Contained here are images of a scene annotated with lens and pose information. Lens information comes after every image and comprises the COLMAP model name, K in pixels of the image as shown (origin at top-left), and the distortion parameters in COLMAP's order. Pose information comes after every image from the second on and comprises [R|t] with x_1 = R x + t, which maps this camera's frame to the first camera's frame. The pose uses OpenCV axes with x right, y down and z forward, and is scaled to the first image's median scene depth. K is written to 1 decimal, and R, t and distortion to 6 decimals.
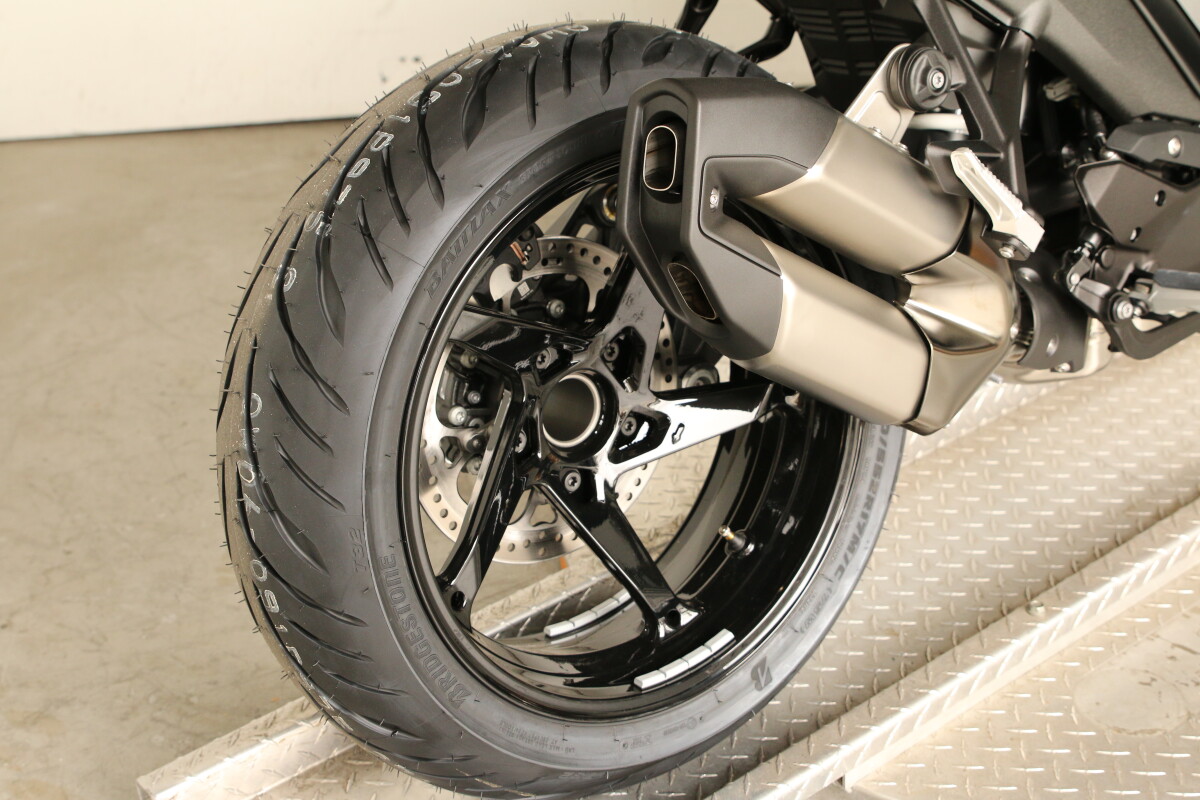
lens RADIAL K [[1766.3, 0, 655.7], [0, 1766.3, 354.1], [0, 0, 1]] dist [-0.021183, 0.017246]
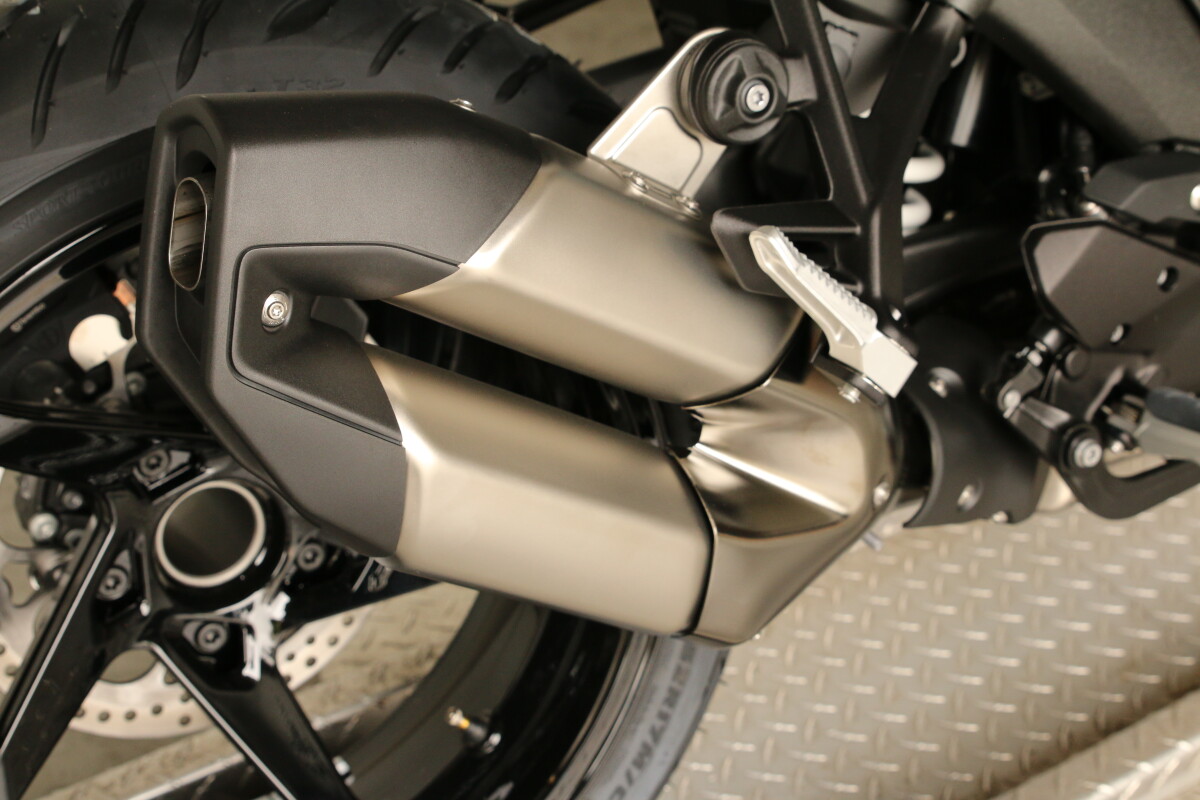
lens RADIAL K [[1950.4, 0, 600.0], [0, 1950.4, 400.0], [0, 0, 1]] dist [-0.031509, 0.002166]
pose [[0.992127, 0.089729, -0.087361, 0.151886], [-0.080244, 0.991057, 0.106614, -0.104992], [0.096146, -0.098765, 0.990455, 0.293322]]
